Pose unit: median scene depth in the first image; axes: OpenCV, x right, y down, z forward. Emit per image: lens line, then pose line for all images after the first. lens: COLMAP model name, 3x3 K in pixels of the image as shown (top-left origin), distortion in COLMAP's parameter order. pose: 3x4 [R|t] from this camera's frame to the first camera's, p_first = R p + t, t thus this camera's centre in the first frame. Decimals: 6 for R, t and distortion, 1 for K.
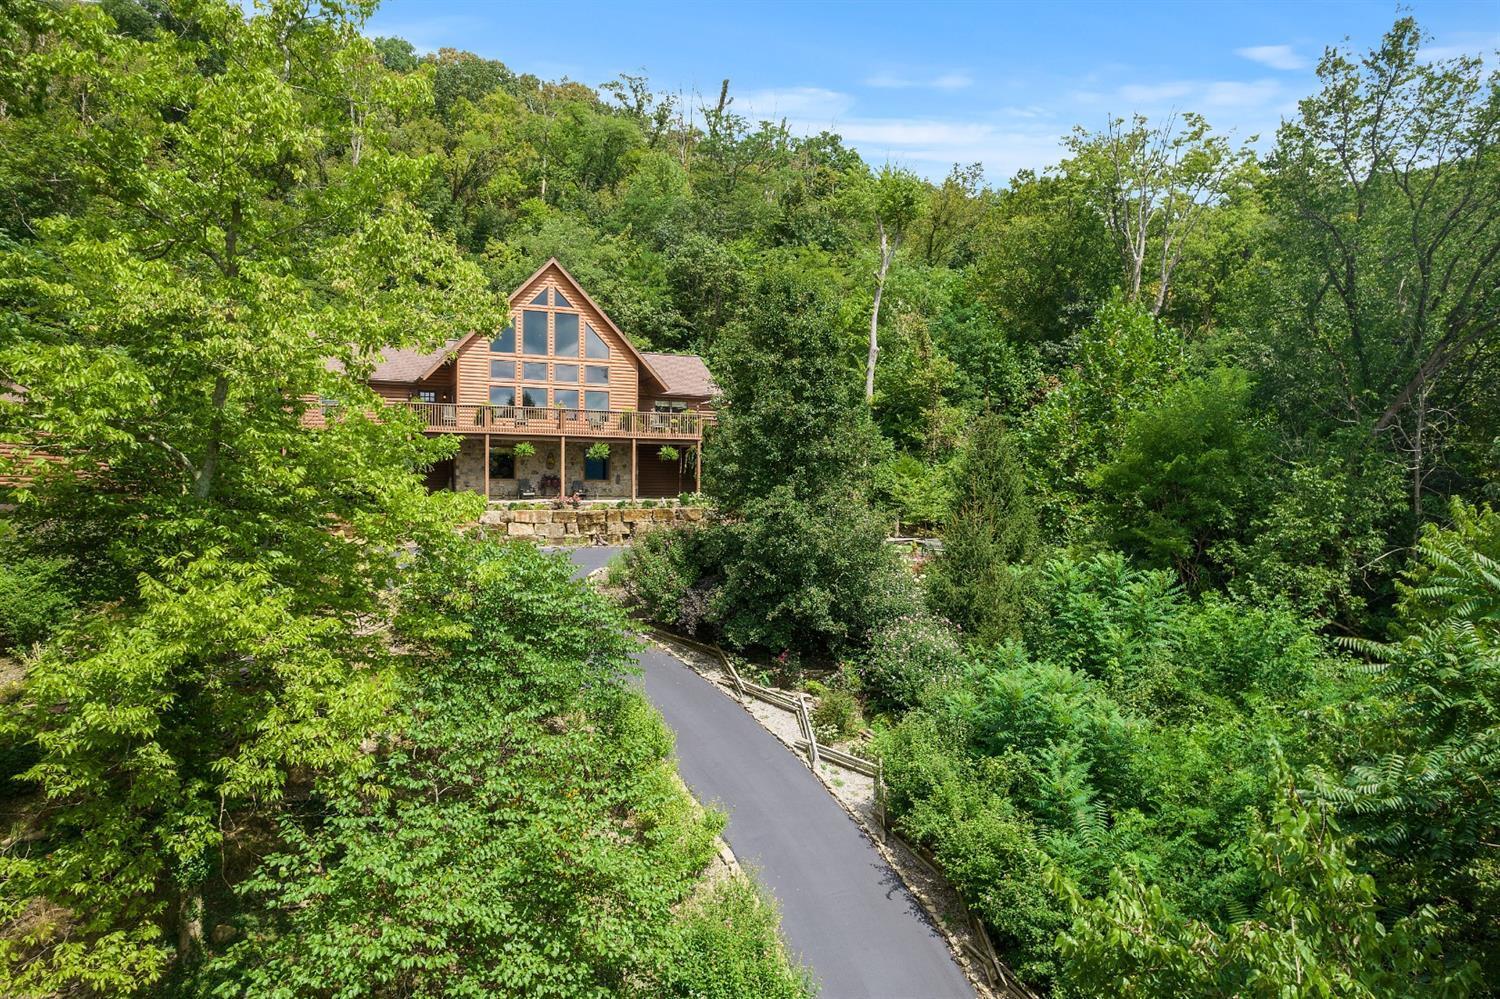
lens RADIAL K [[951.5, 0, 746.9], [0, 951.5, 504.3], [0, 0, 1]] dist [-0.068726, 0.065204]
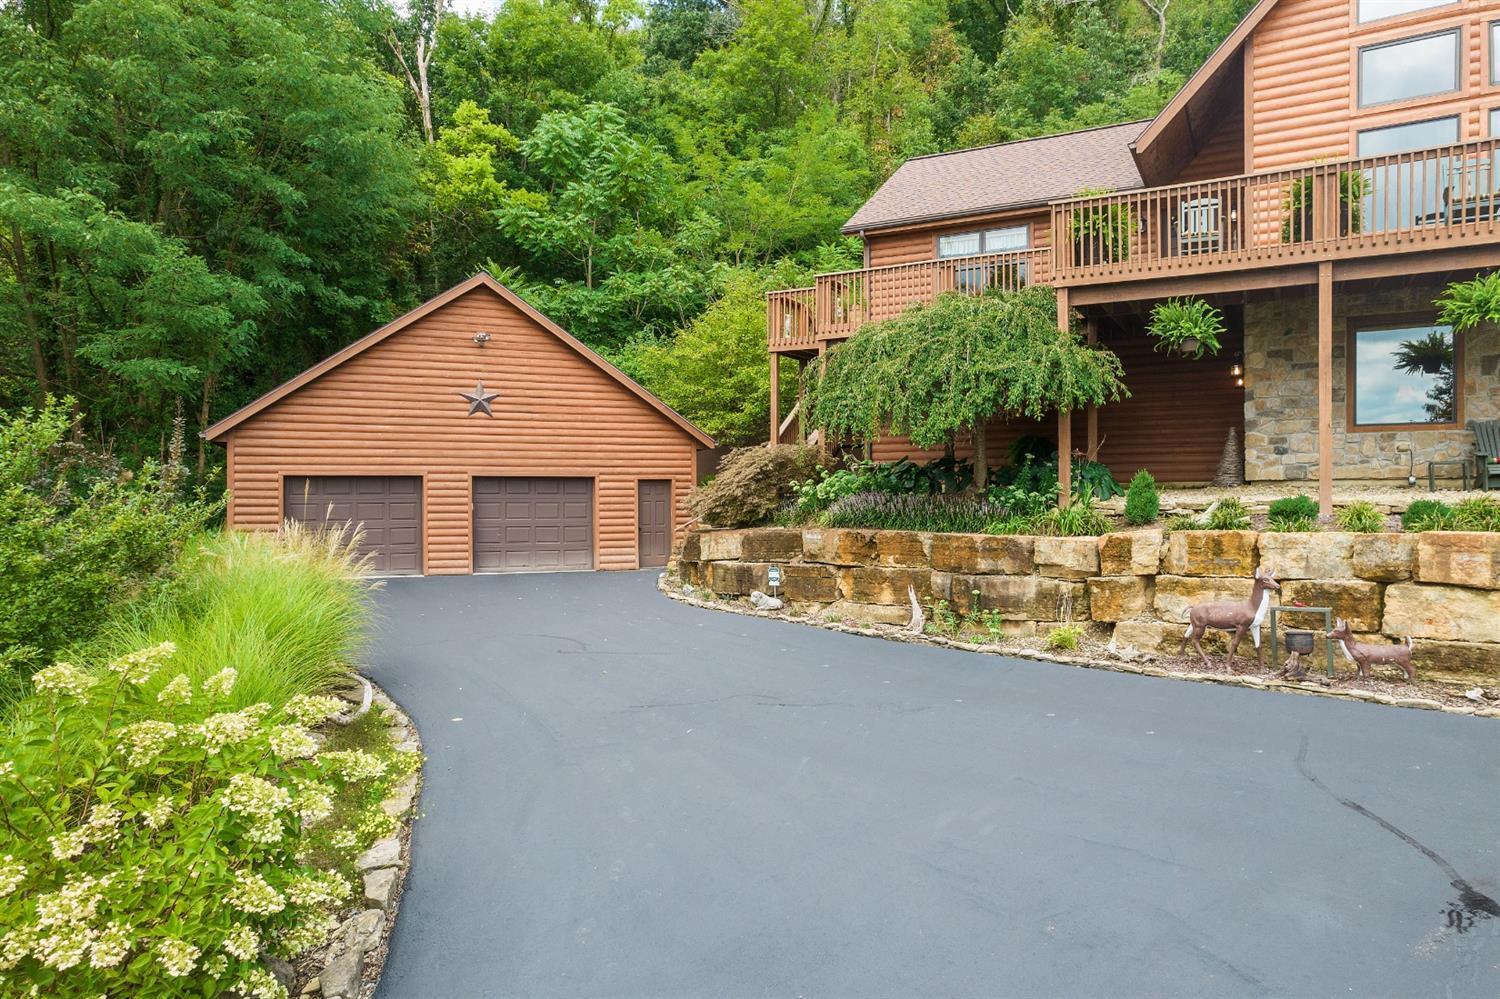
lens RADIAL K [[951.5, 0, 746.9], [0, 951.5, 504.3], [0, 0, 1]] dist [-0.068726, 0.065204]
pose [[0.580694, -0.000758, -0.814121, -0.129544], [0.005781, 0.999978, 0.003192, -0.002263], [0.814101, -0.006560, 0.580686, 0.621919]]
